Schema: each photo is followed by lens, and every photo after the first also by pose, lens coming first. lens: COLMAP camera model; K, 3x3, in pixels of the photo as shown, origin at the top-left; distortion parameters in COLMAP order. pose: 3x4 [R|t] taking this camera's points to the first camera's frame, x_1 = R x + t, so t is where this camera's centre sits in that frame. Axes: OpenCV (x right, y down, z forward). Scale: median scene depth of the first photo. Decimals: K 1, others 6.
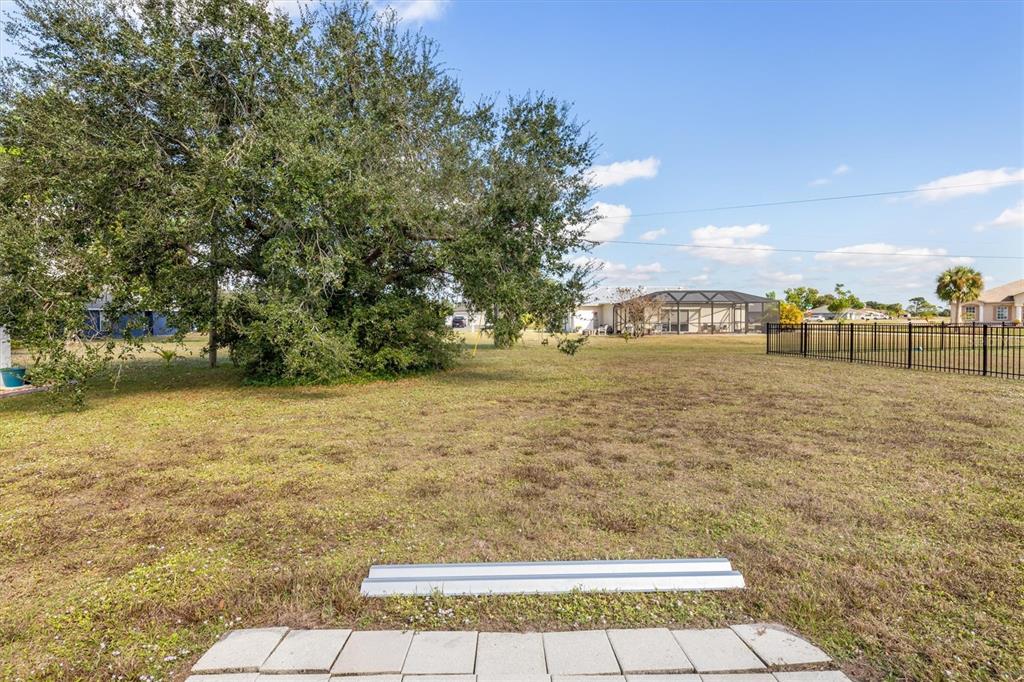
lens RADIAL K [[491.7, 0, 512.0], [0, 491.7, 341.0], [0, 0, 1]] dist [0.003191, 0.000336]
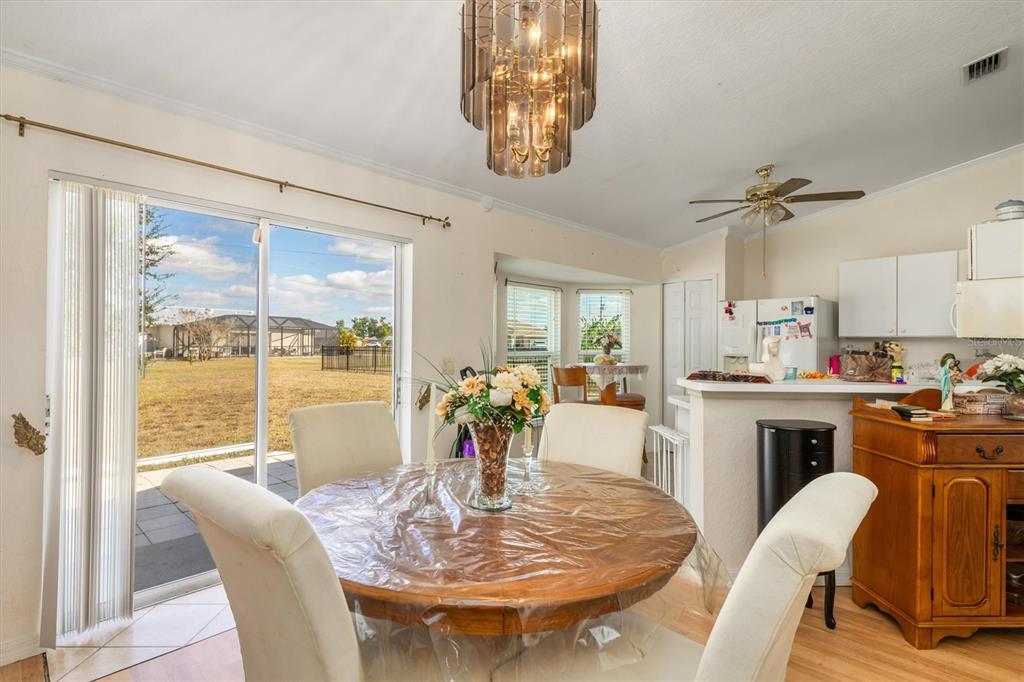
lens RADIAL K [[491.7, 0, 512.0], [0, 491.7, 341.0], [0, 0, 1]] dist [0.003191, 0.000336]
pose [[0.686852, 0.018322, 0.726566, -0.034786], [0.019657, 0.998848, -0.043772, 0.008645], [-0.726531, 0.044347, 0.685701, -0.117067]]
